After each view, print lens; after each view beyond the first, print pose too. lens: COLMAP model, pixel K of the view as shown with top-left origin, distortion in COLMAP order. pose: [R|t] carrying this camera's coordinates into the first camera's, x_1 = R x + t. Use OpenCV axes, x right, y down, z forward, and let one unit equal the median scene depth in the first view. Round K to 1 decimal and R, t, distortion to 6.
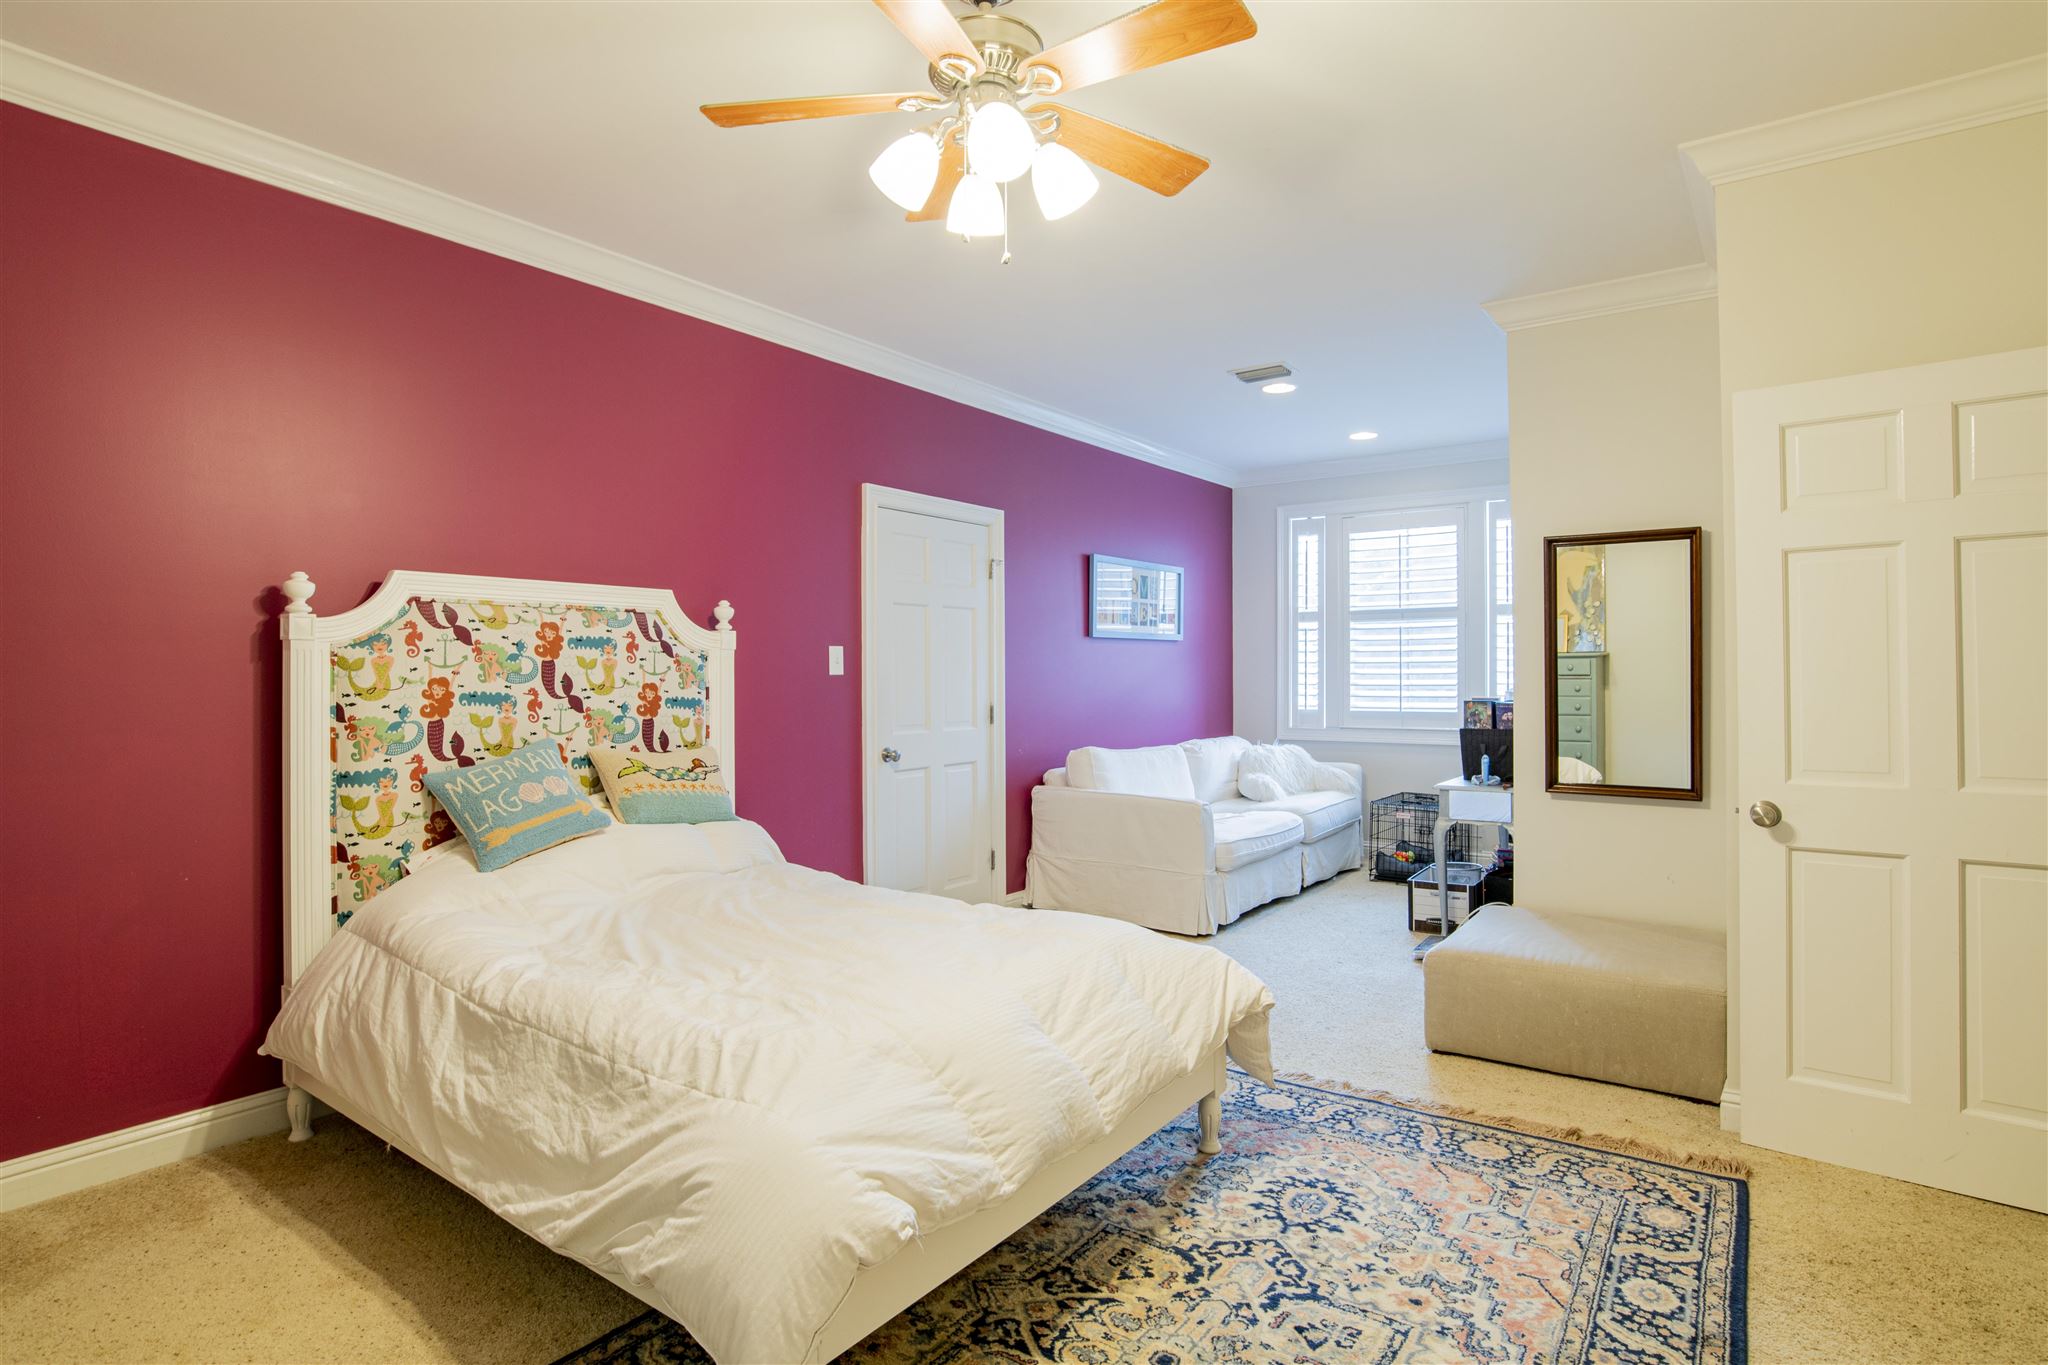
lens RADIAL K [[1050.2, 0, 1025.7], [0, 1050.2, 675.0], [0, 0, 1]] dist [-0.040240, 0.002341]
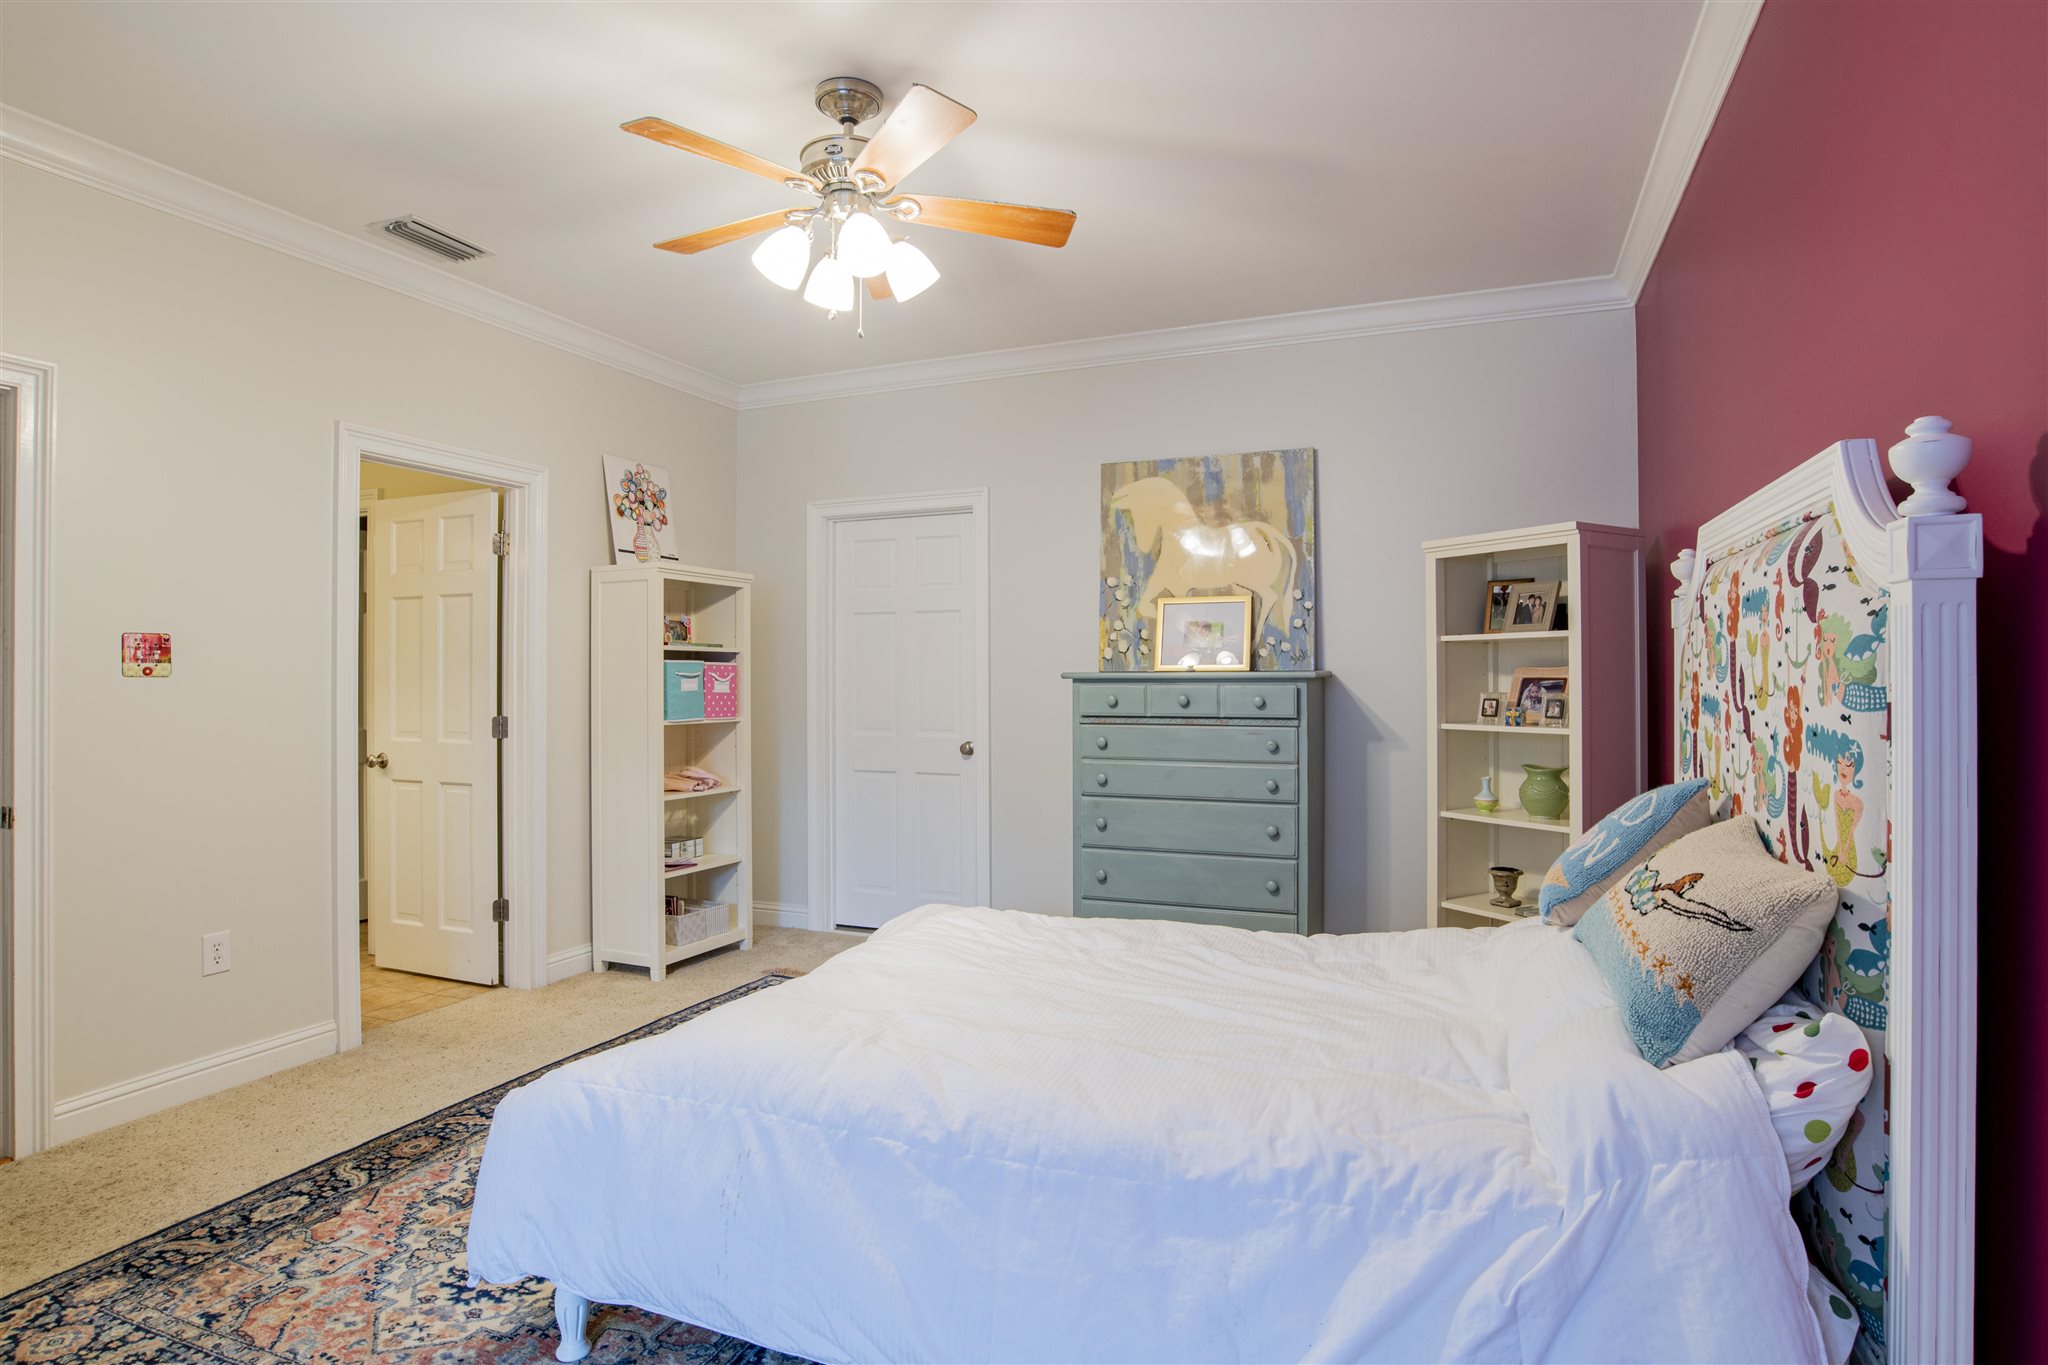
lens RADIAL K [[1067.3, 0, 1023.7], [0, 1067.3, 669.9], [0, 0, 1]] dist [-0.037483, 0.005459]
pose [[-0.972759, 0.006103, -0.231739, 0.038770], [0.006371, 0.999980, -0.000410, -0.001742], [0.231732, -0.001875, -0.972778, 1.623303]]
